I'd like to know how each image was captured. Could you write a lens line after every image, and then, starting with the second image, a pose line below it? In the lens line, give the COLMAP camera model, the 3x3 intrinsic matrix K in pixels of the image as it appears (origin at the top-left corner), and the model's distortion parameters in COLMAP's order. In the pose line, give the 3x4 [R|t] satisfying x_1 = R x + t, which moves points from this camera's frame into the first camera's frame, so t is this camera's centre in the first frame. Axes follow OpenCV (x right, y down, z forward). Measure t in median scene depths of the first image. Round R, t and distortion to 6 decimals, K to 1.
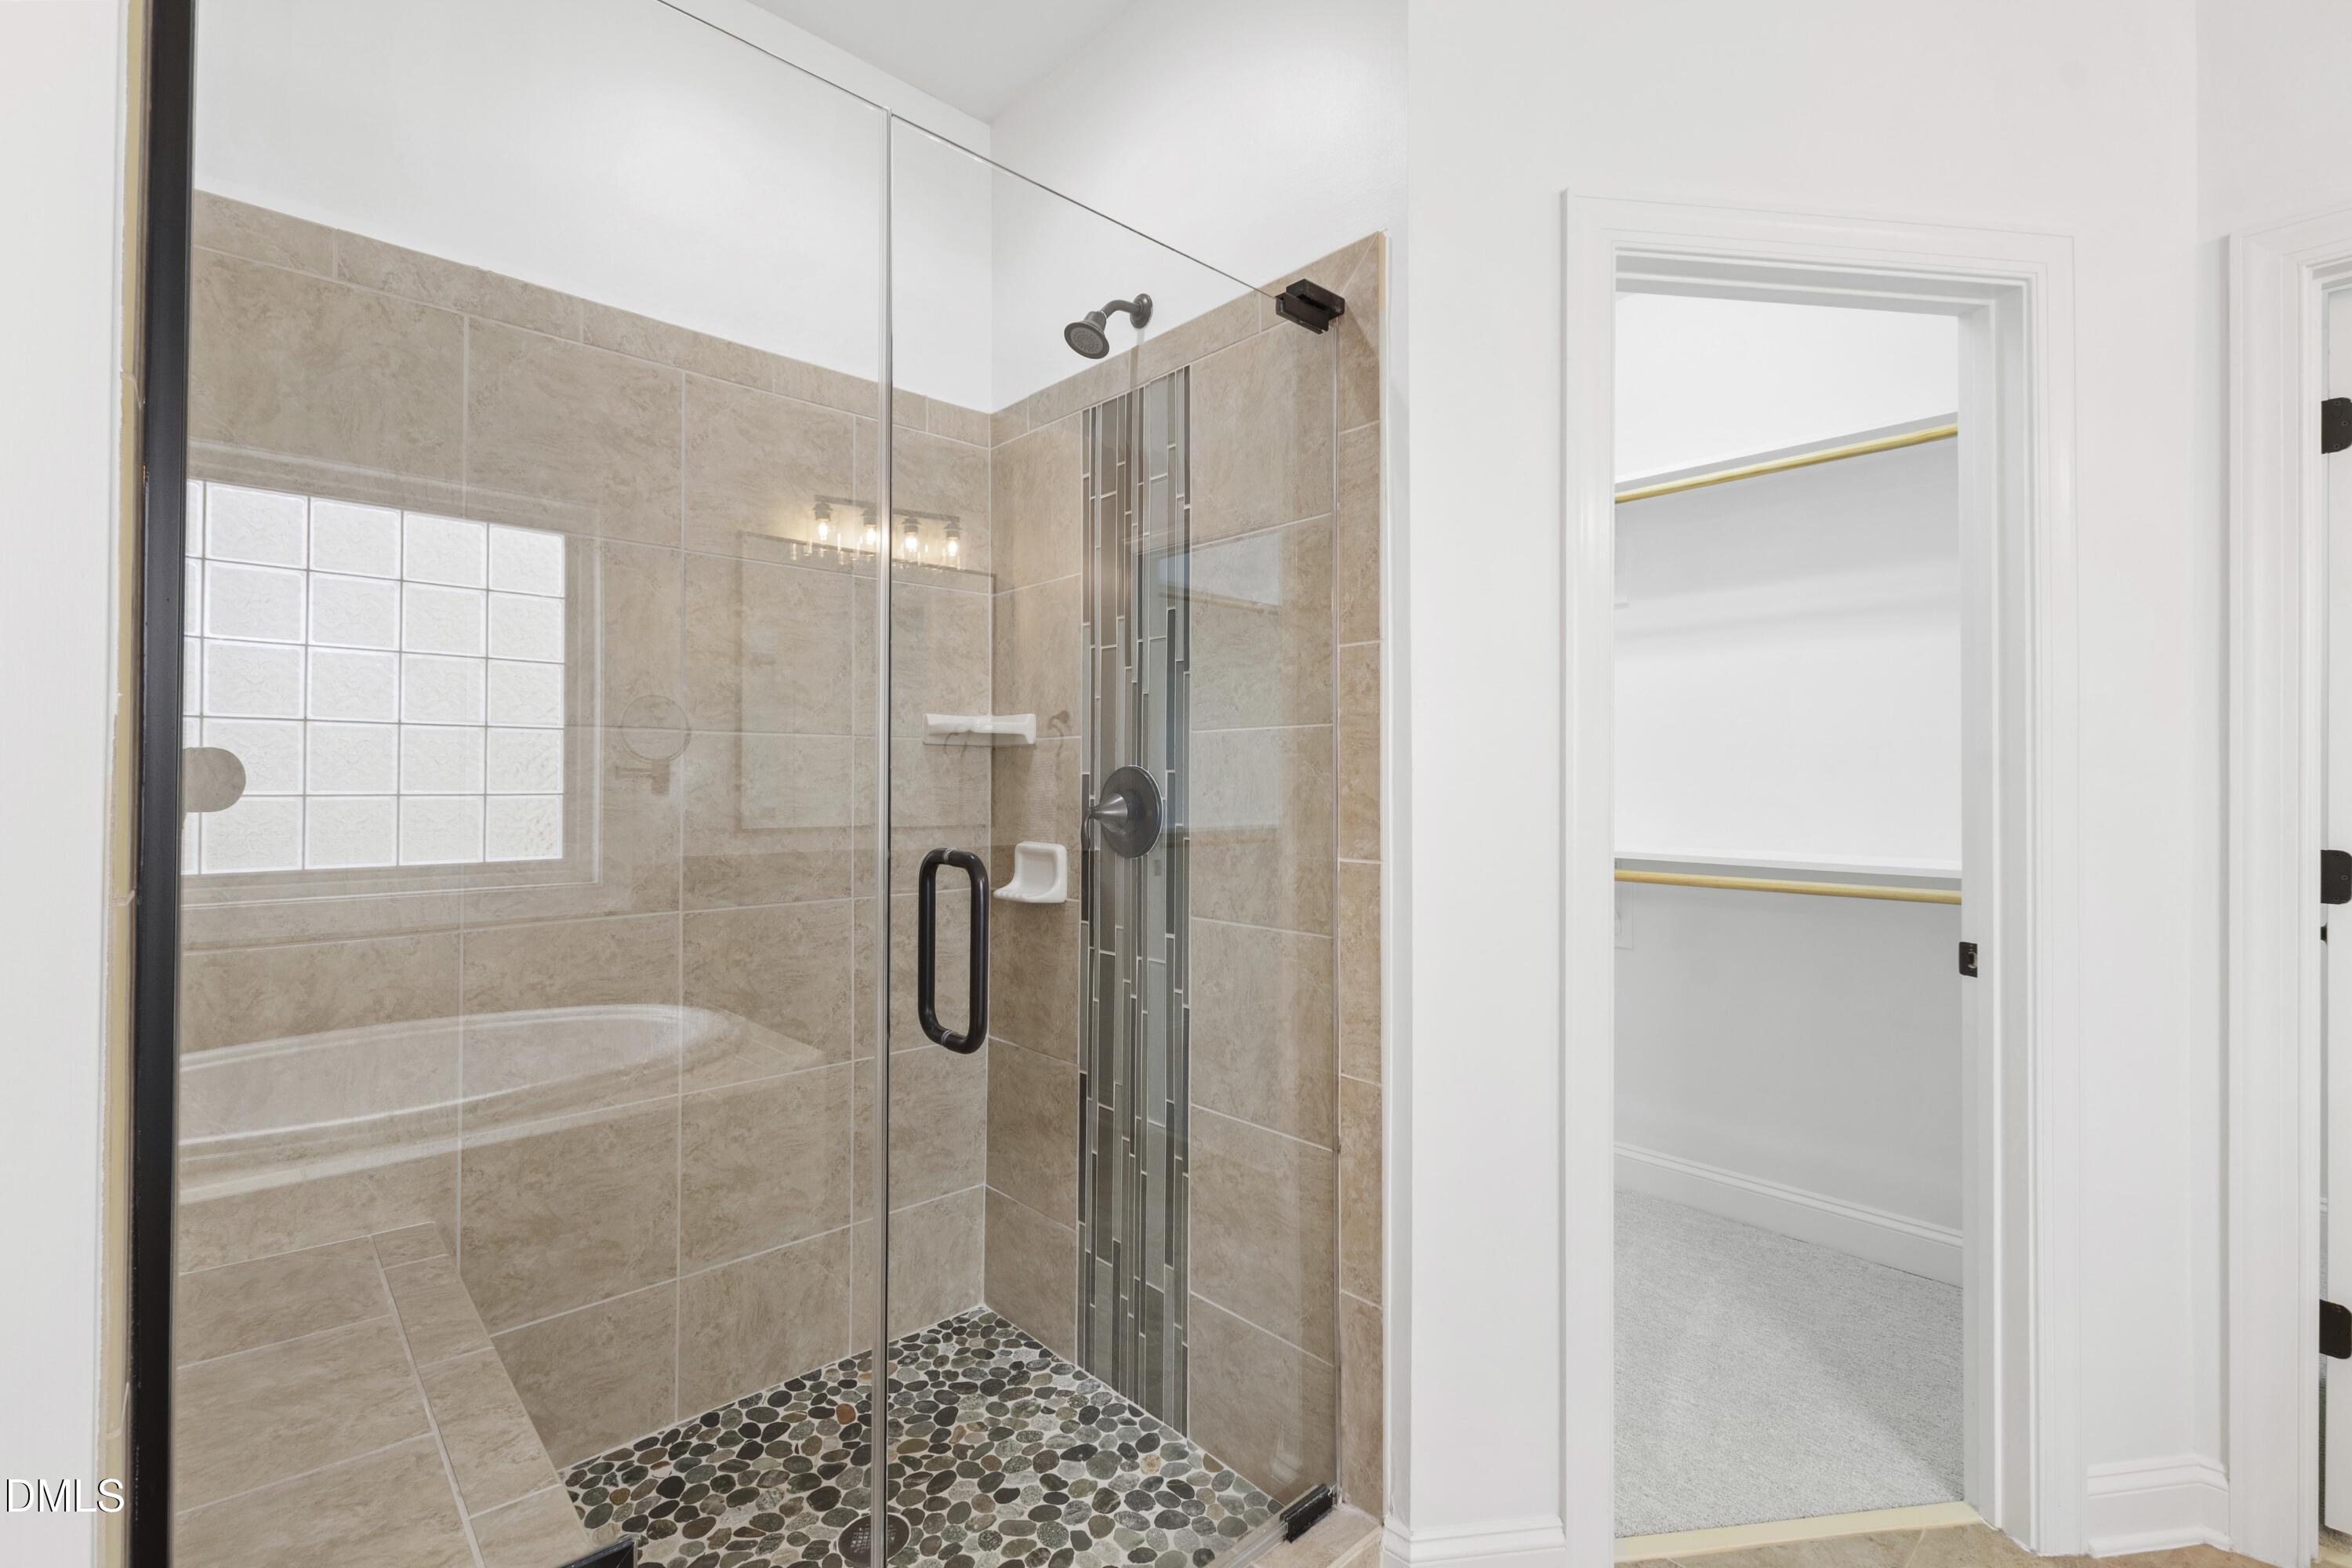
lens RADIAL K [[1017.4, 0, 1164.3], [0, 1017.4, 764.9], [0, 0, 1]] dist [0.002012, -0.001052]
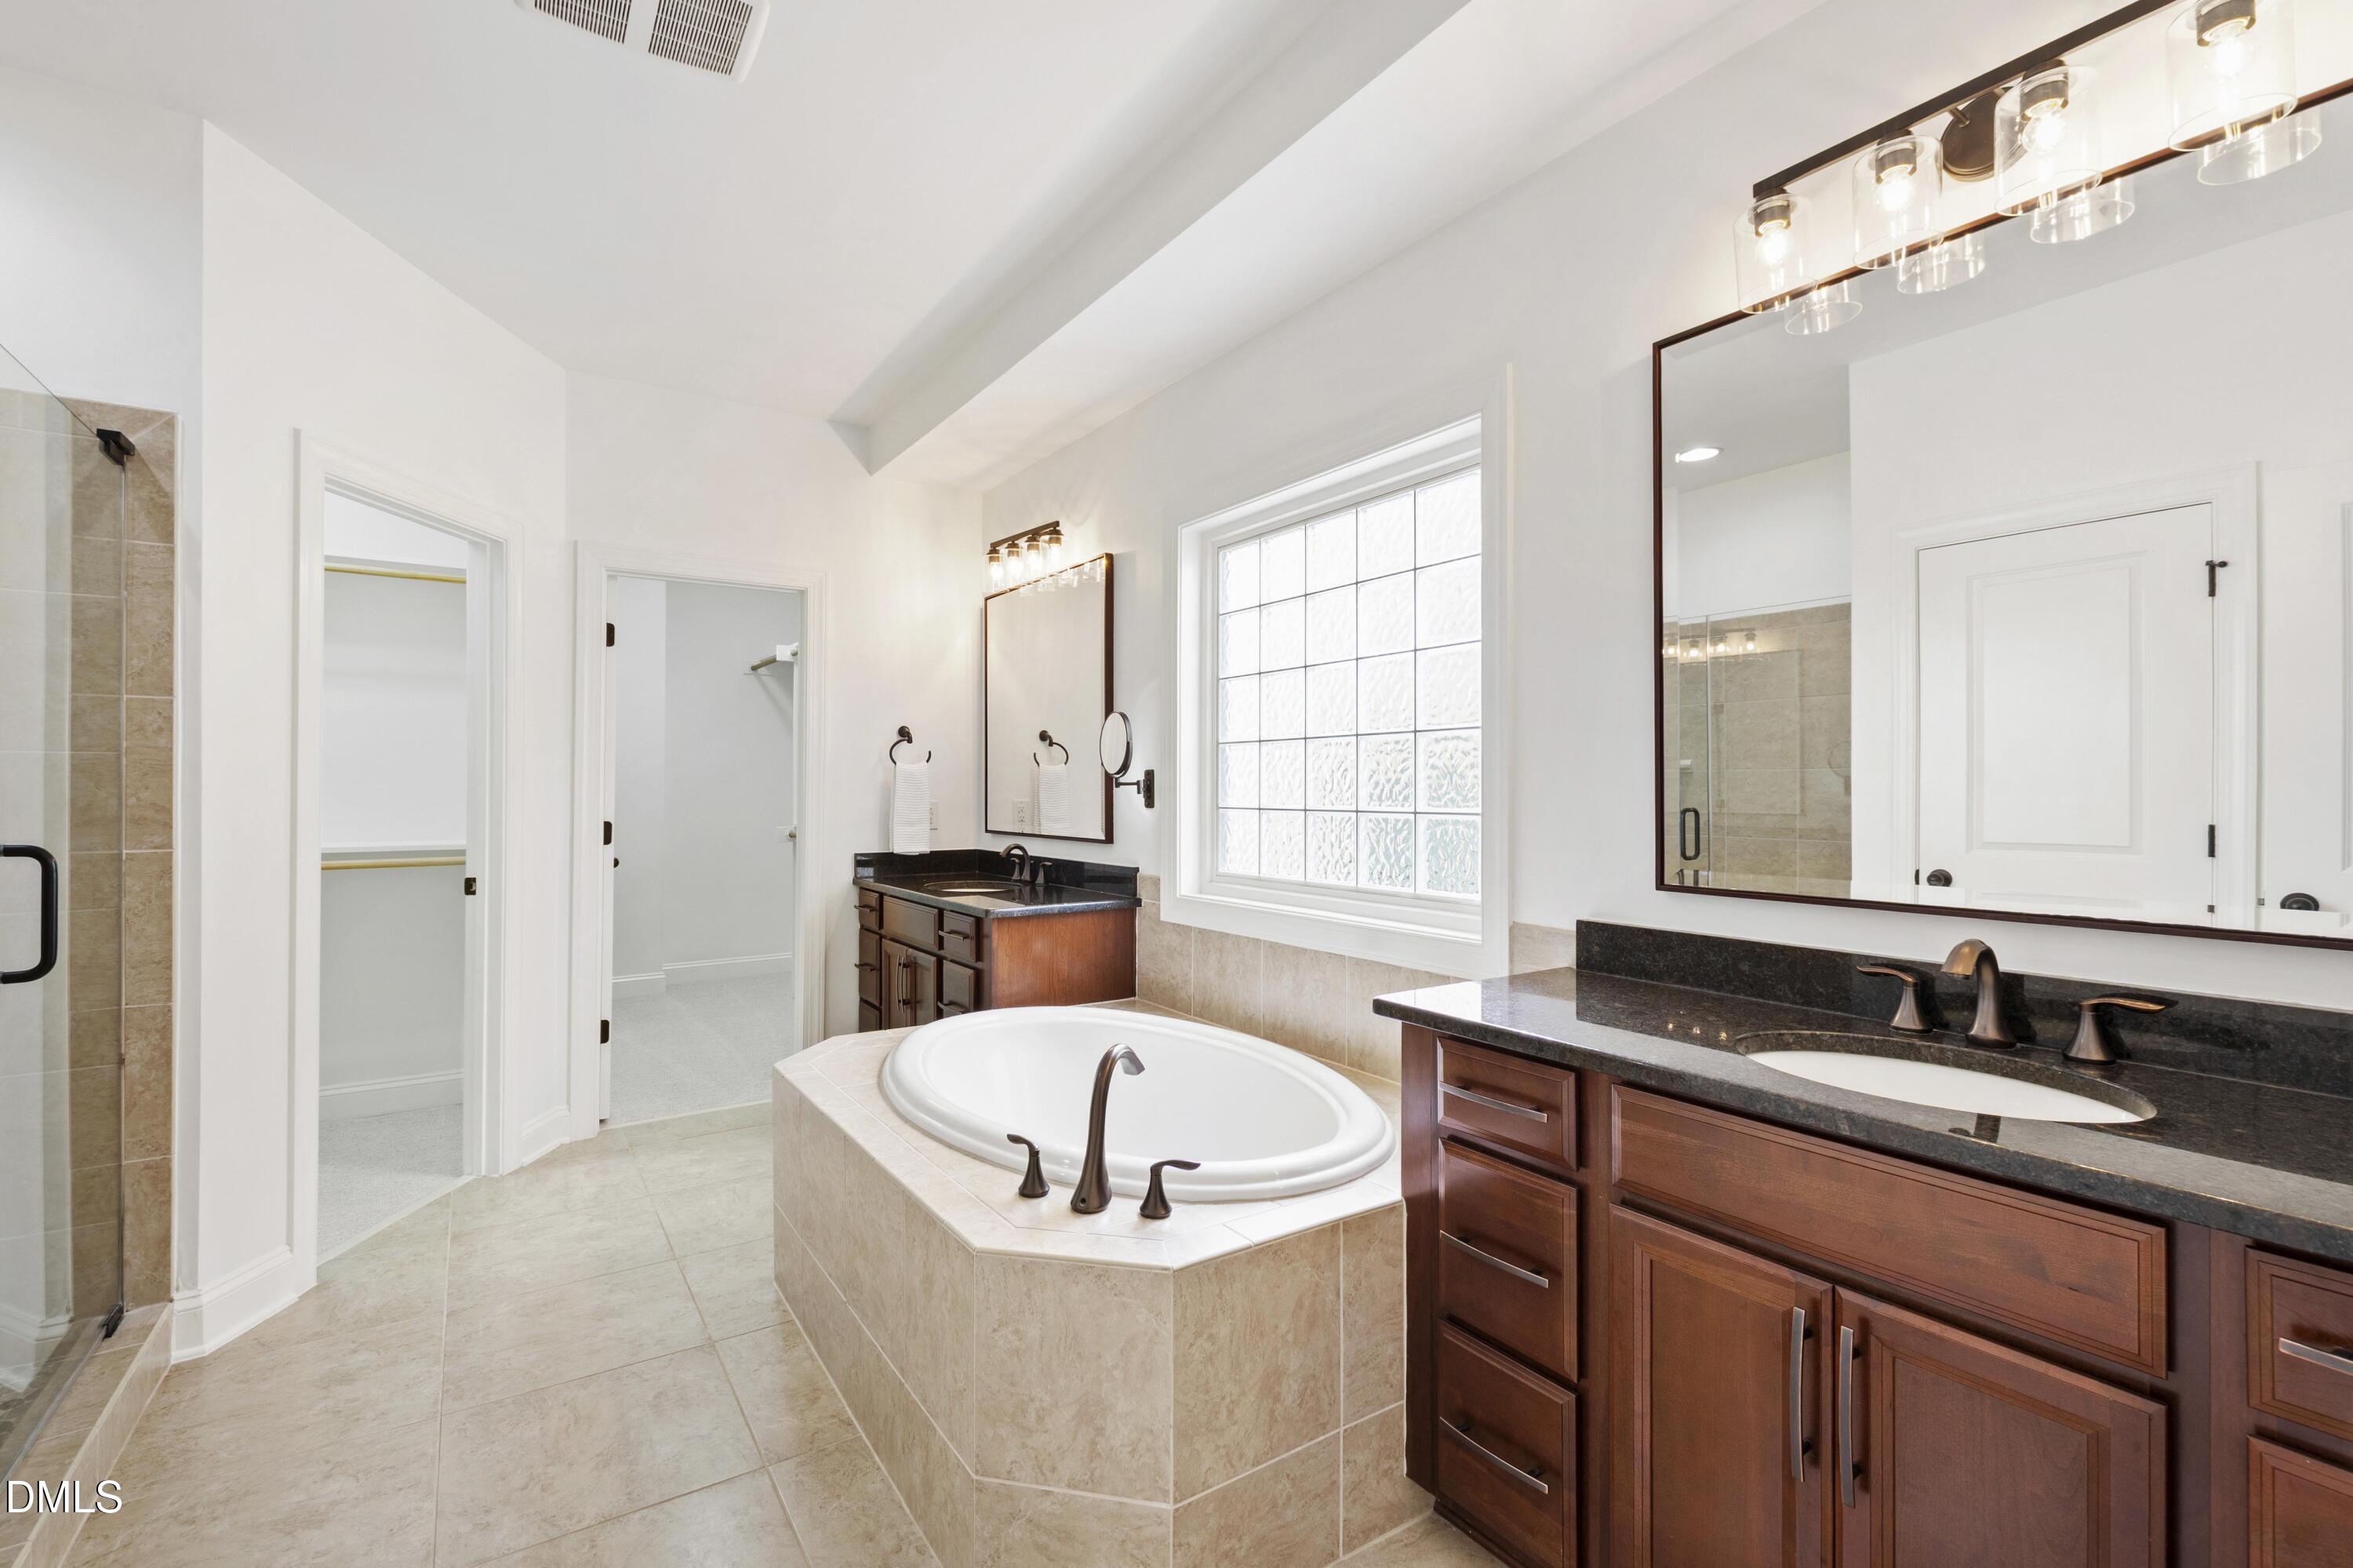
lens RADIAL K [[1017.9, 0, 1156.4], [0, 1017.9, 775.8], [0, 0, 1]] dist [0.002012, -0.001052]
pose [[0.137816, 0.010506, 0.990402, -1.024457], [-0.011801, 0.999890, -0.008965, -0.013828], [-0.990388, -0.010453, 0.137925, -0.583373]]
